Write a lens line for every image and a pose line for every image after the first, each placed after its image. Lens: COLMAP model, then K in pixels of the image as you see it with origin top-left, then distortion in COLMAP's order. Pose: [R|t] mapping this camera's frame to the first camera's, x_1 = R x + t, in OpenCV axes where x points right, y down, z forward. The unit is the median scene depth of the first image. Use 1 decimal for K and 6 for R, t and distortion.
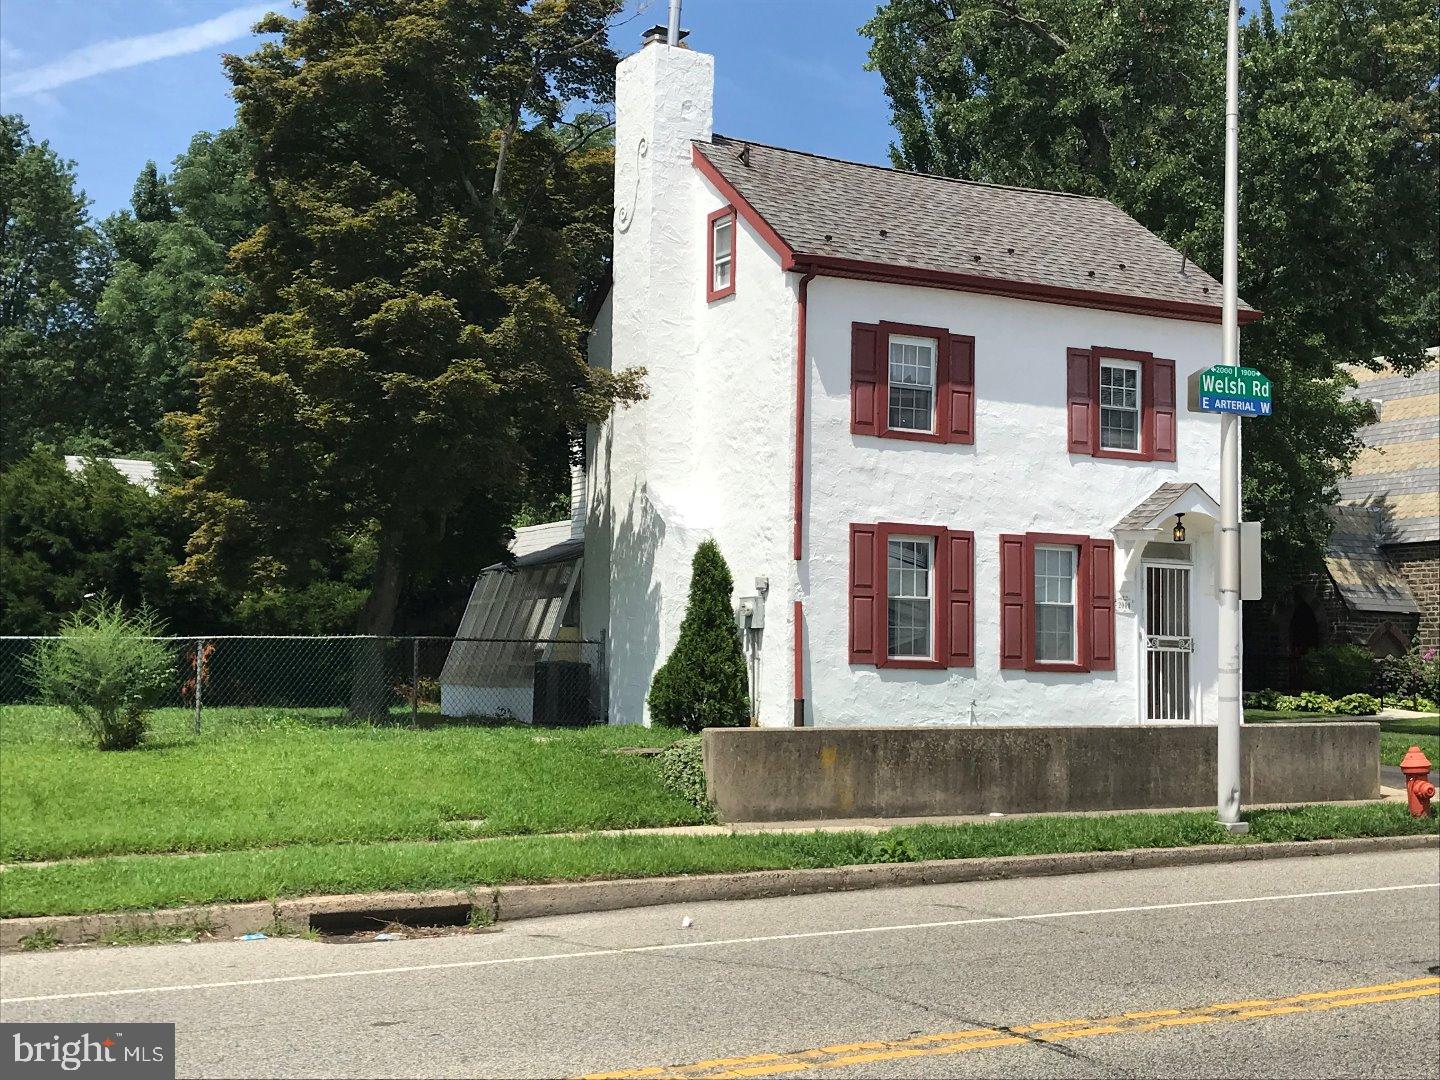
lens RADIAL K [[1865.8, 0, 720.0], [0, 1865.8, 540.0], [0, 0, 1]] dist [0.203381, -0.988501]
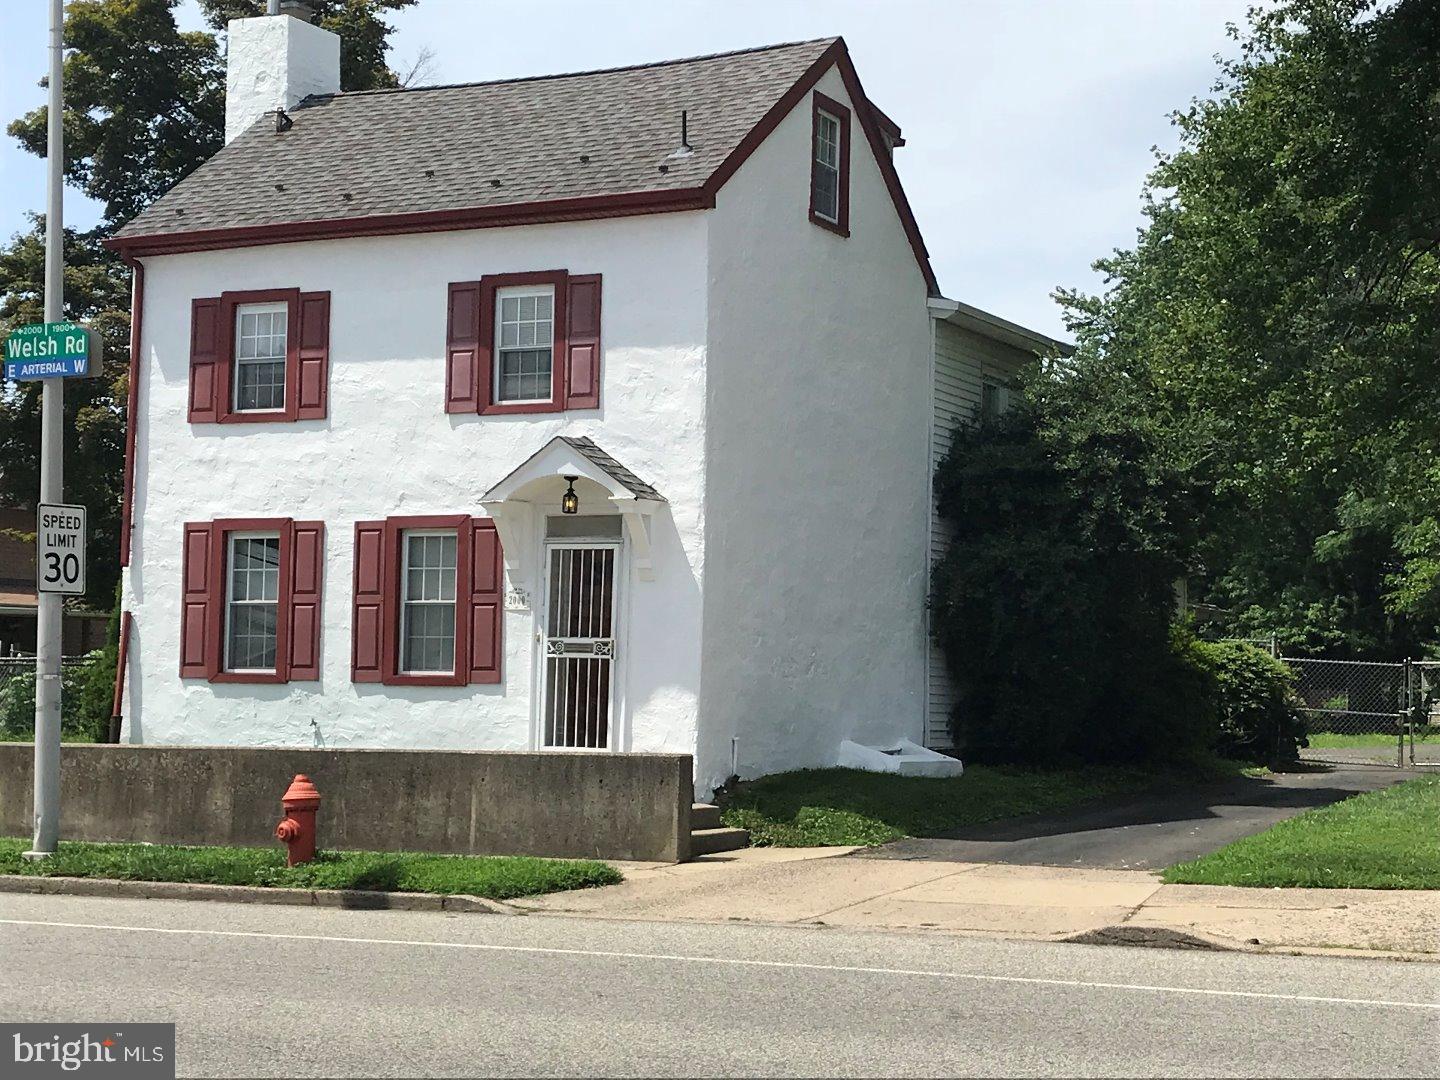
lens RADIAL K [[2474.7, 0, 720.0], [0, 2474.7, 540.0], [0, 0, 1]] dist [0.272547, -1.547149]
pose [[0.568112, -0.055618, -0.821070, 1.167519], [0.049535, 0.998216, -0.033344, 0.050797], [0.821459, -0.021728, 0.569853, 0.505348]]
